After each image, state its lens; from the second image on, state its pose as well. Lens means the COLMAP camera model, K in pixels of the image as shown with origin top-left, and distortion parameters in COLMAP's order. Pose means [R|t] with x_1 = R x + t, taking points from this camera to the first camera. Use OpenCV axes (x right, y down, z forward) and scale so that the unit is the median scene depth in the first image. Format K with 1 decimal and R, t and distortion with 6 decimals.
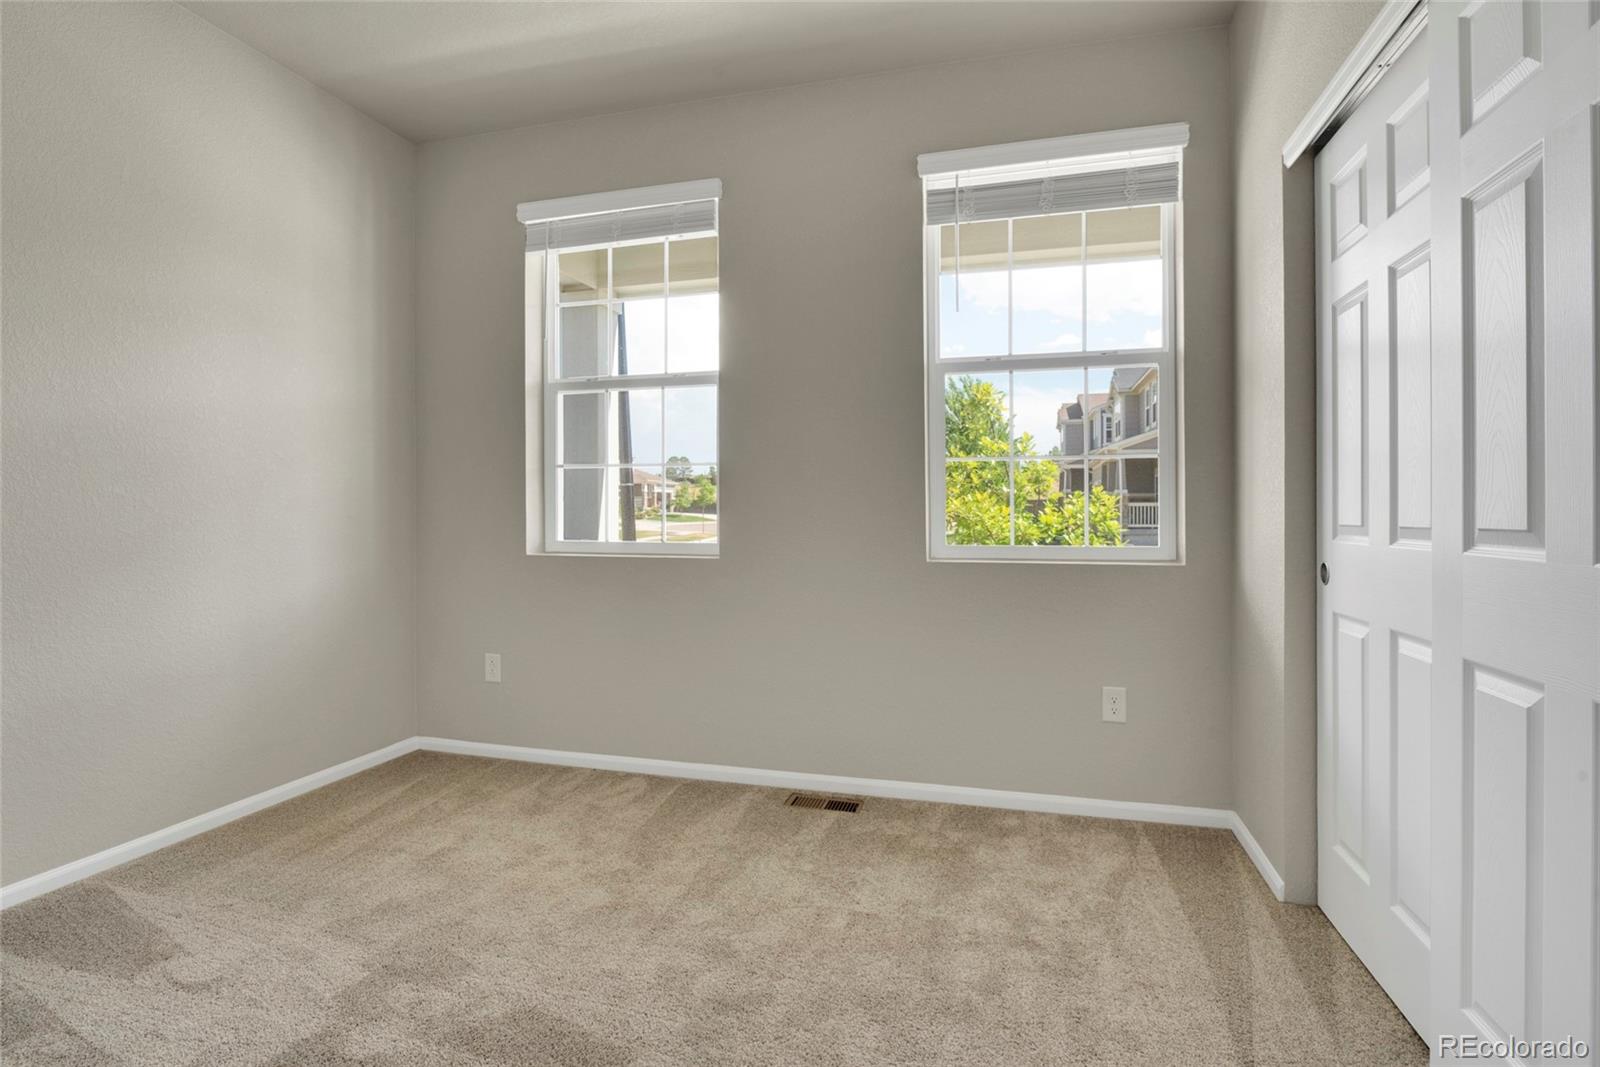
lens RADIAL K [[792.4, 0, 797.6], [0, 792.4, 507.8], [0, 0, 1]] dist [0.001745, -0.040550]
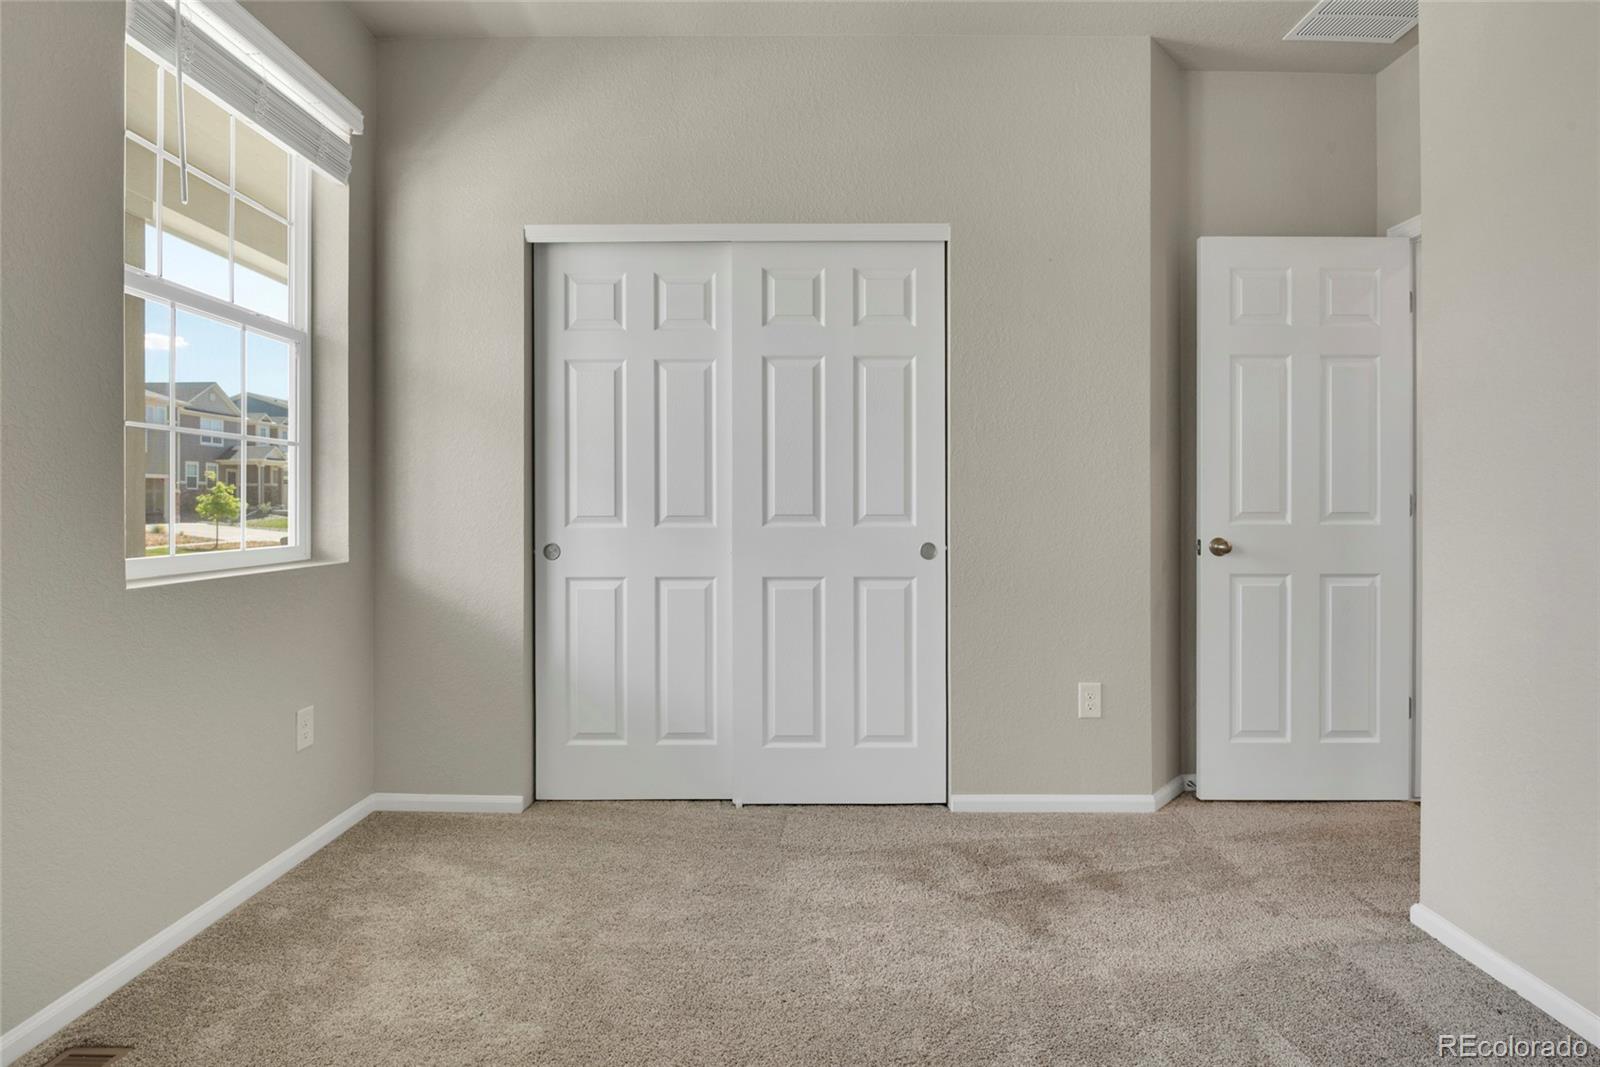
lens RADIAL K [[792.4, 0, 797.6], [0, 792.4, 507.8], [0, 0, 1]] dist [0.001745, -0.040550]
pose [[-0.257571, -0.000644, 0.966259, -0.595503], [0.000135, 1.000000, 0.000702, 0.006258], [-0.966259, 0.000311, -0.257571, 0.726169]]
